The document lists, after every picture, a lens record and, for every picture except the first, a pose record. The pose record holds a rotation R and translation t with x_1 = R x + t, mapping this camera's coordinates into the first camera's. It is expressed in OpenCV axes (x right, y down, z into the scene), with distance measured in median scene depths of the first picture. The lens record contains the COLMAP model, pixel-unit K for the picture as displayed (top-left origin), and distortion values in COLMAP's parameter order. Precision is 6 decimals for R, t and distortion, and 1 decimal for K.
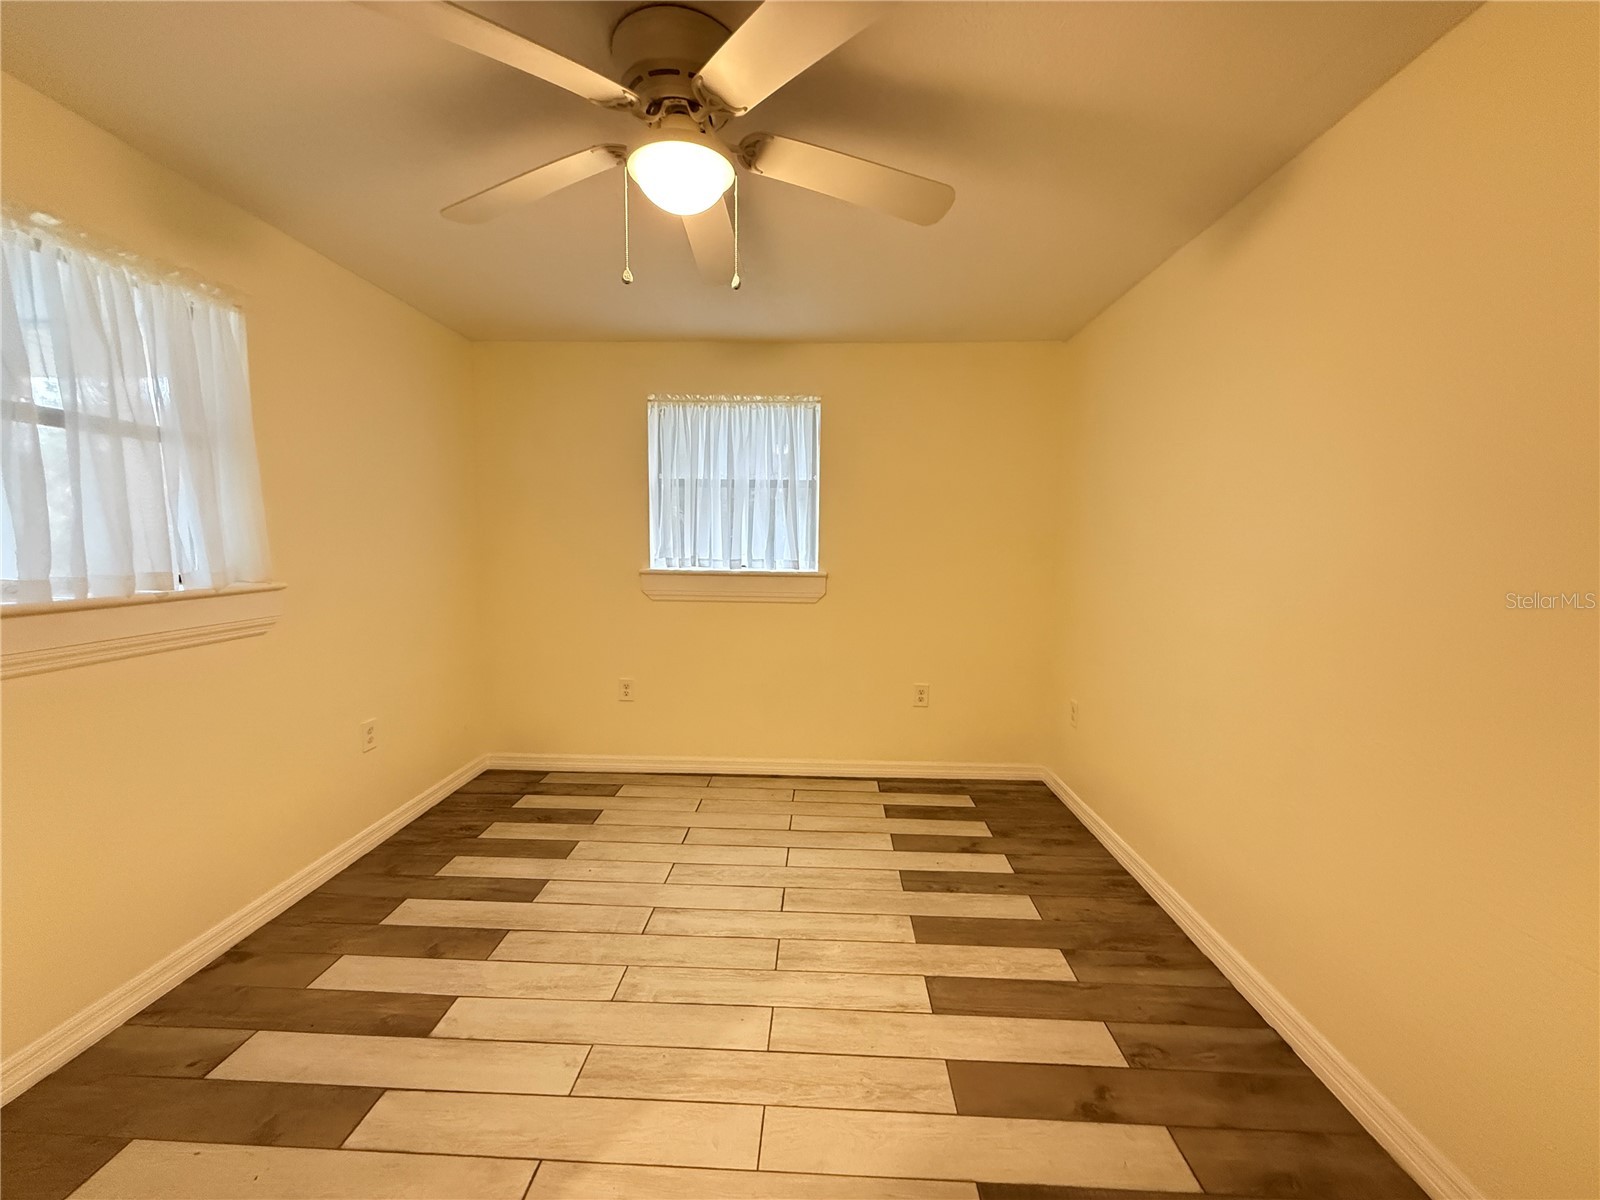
lens RADIAL K [[636.5, 0, 789.5], [0, 636.5, 595.7], [0, 0, 1]] dist [0.000953, 0.000012]
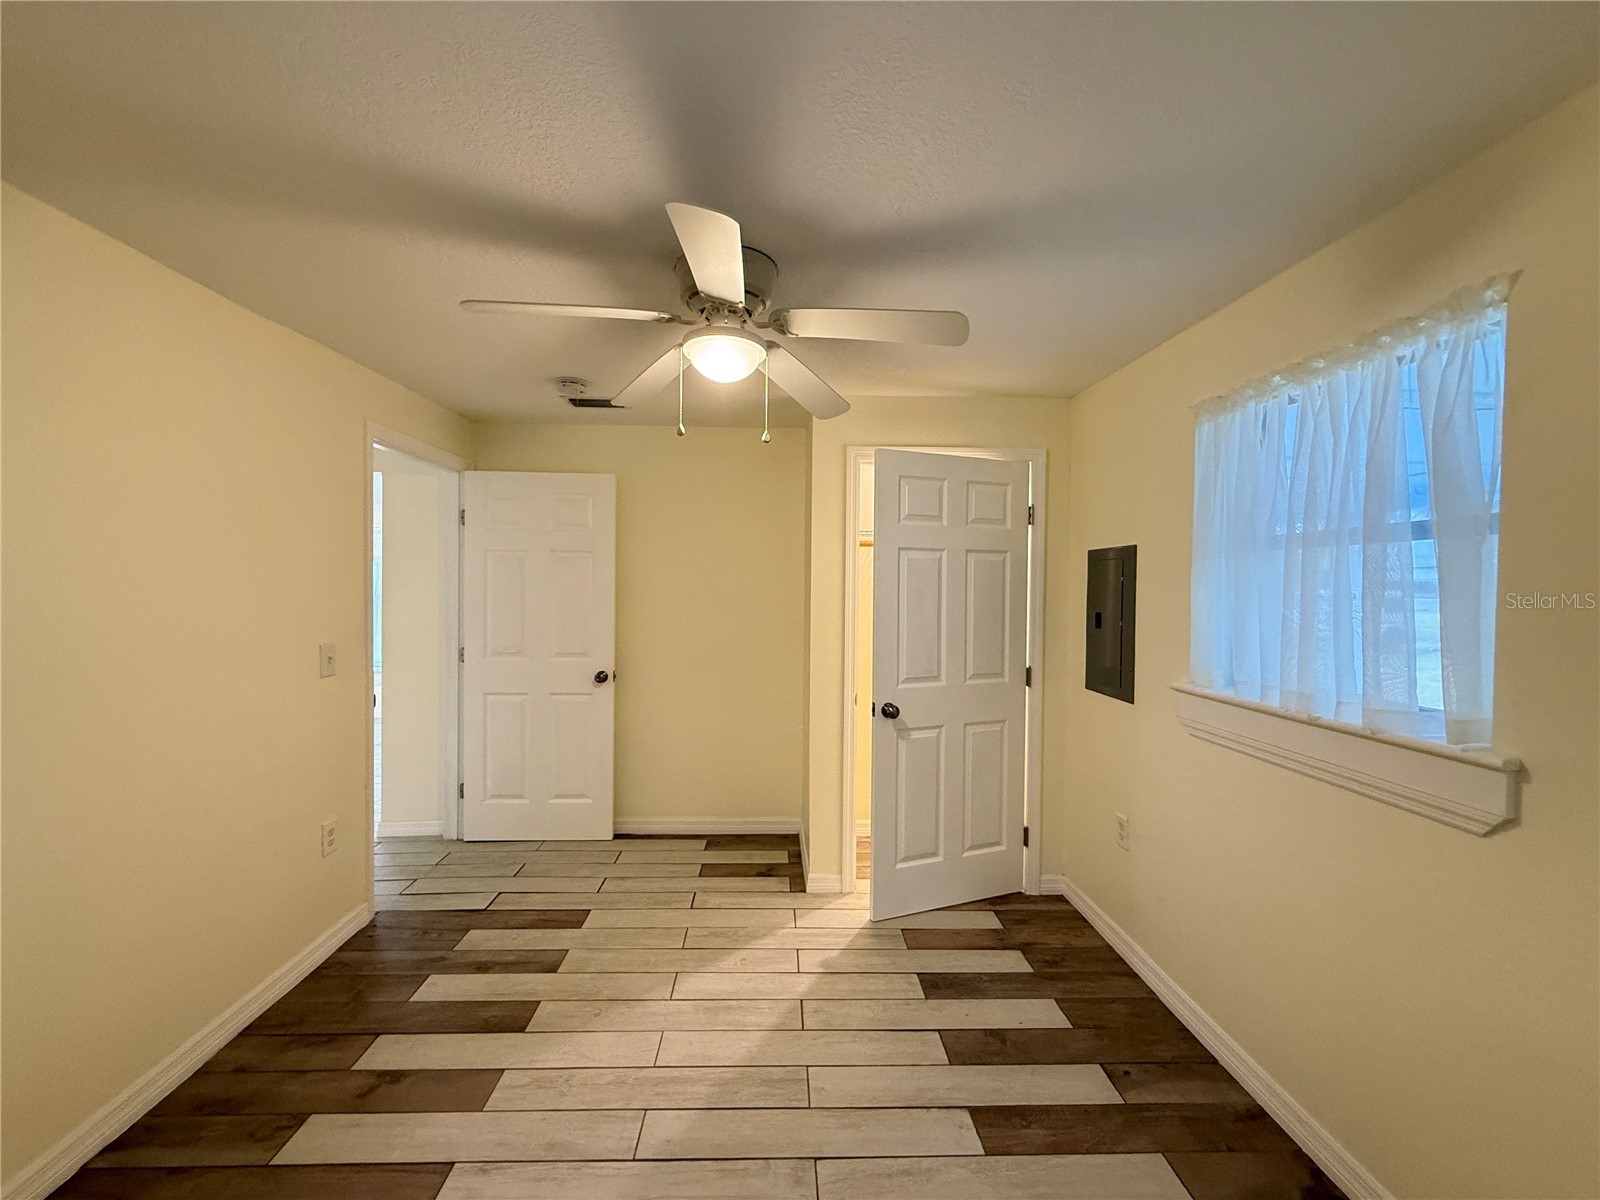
lens RADIAL K [[636.5, 0, 788.8], [0, 636.5, 596.0], [0, 0, 1]] dist [0.000953, 0.000012]
pose [[-0.996321, -0.020384, -0.083237, -0.135844], [-0.028899, 0.994323, 0.102408, -0.218505], [0.080676, 0.104437, -0.991254, 1.615403]]
